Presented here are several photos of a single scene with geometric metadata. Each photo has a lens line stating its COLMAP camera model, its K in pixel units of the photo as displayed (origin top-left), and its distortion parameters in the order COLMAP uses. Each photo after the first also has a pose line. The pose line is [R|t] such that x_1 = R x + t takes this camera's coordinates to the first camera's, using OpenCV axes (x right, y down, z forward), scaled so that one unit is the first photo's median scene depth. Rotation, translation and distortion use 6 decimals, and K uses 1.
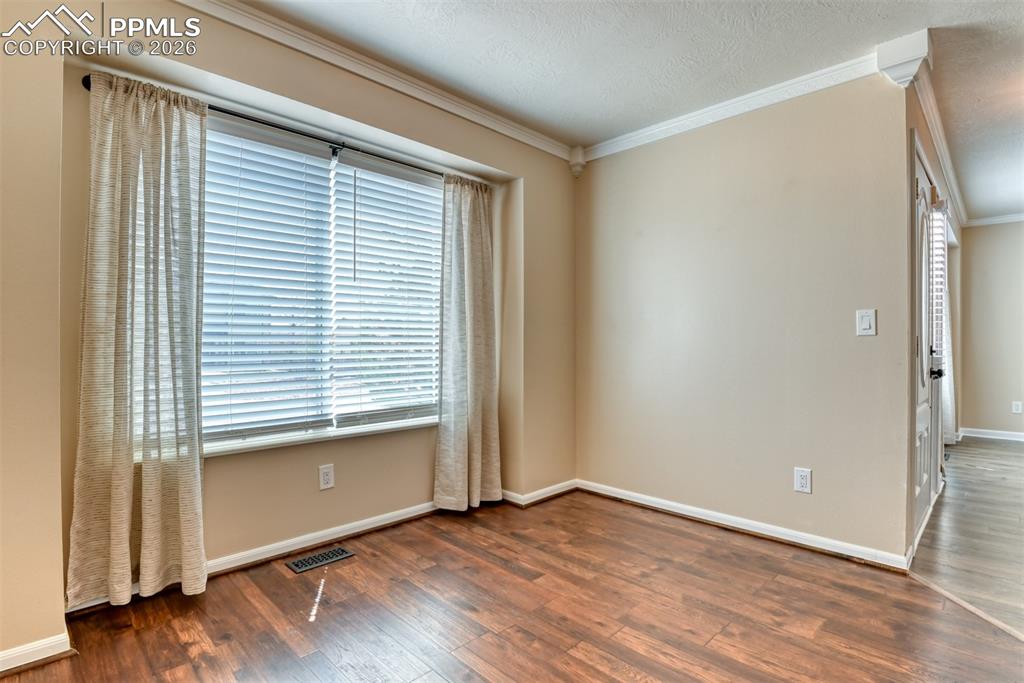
lens RADIAL K [[499.0, 0, 521.3], [0, 499.0, 345.5], [0, 0, 1]] dist [-0.022613, -0.003783]
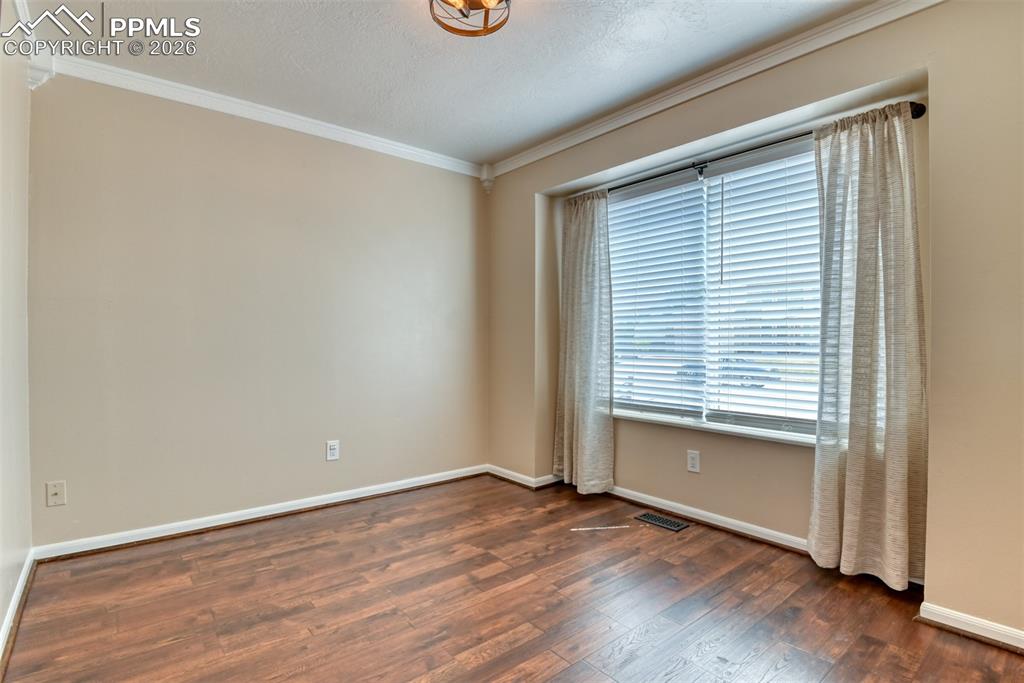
lens RADIAL K [[499.0, 0, 500.0], [0, 499.0, 341.9], [0, 0, 1]] dist [-0.022613, -0.003783]
pose [[-0.119497, 0.005012, -0.992822, 0.791046], [-0.004147, 0.999976, 0.005547, -0.013010], [0.992826, 0.004780, -0.119473, 0.698726]]
